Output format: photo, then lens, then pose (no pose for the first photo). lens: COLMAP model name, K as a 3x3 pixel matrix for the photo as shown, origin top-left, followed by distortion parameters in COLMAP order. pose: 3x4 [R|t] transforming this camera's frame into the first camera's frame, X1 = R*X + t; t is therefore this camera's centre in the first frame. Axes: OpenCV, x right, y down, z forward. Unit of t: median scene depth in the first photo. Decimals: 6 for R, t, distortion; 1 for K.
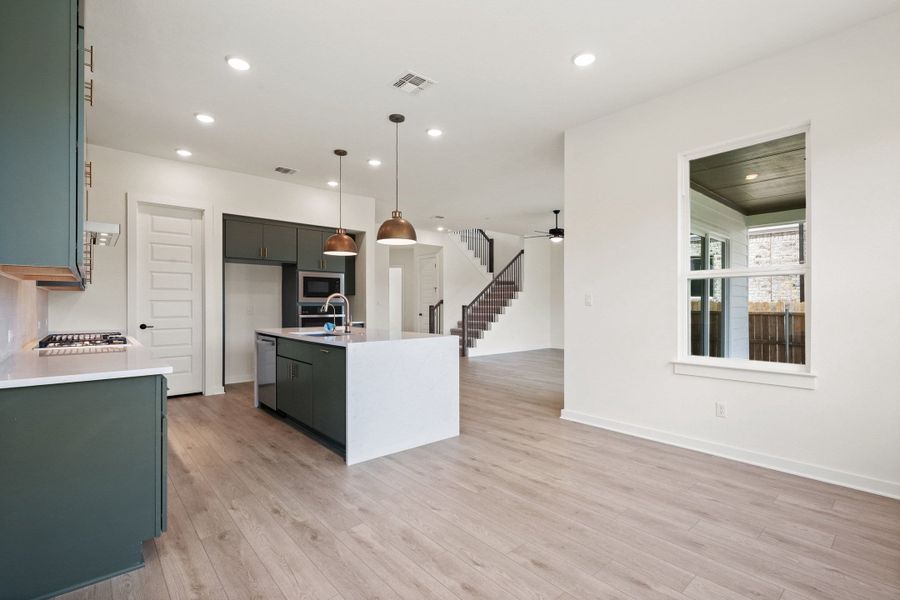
lens RADIAL K [[414.4, 0, 449.5], [0, 414.4, 302.8], [0, 0, 1]] dist [-0.000624, -0.000158]
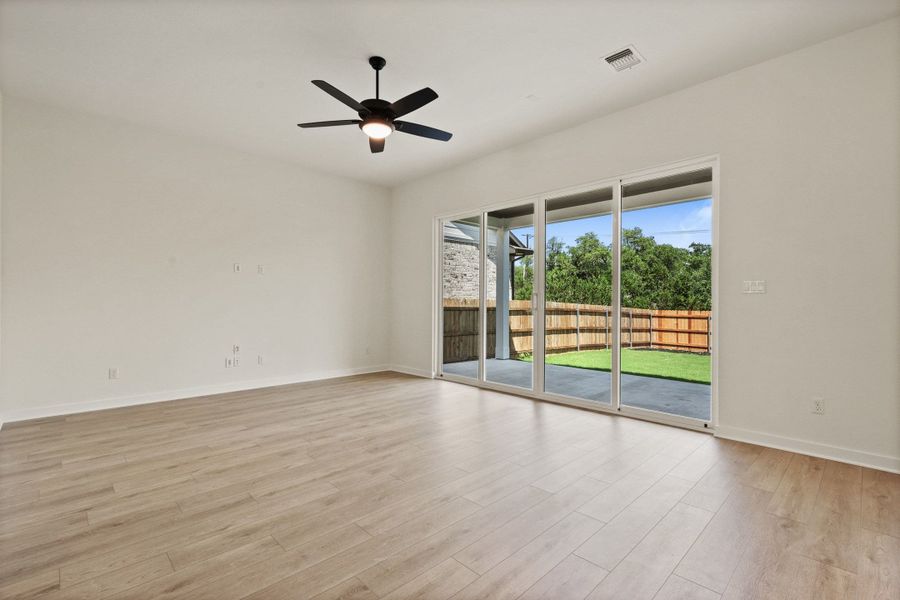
lens RADIAL K [[406.6, 0, 450.3], [0, 406.6, 301.1], [0, 0, 1]] dist [0.000583, -0.000052]
pose [[-0.051227, 0.003055, 0.998682, -0.182035], [-0.007379, 0.999967, -0.003438, 0.017147], [-0.998660, -0.007545, -0.051203, 1.204609]]
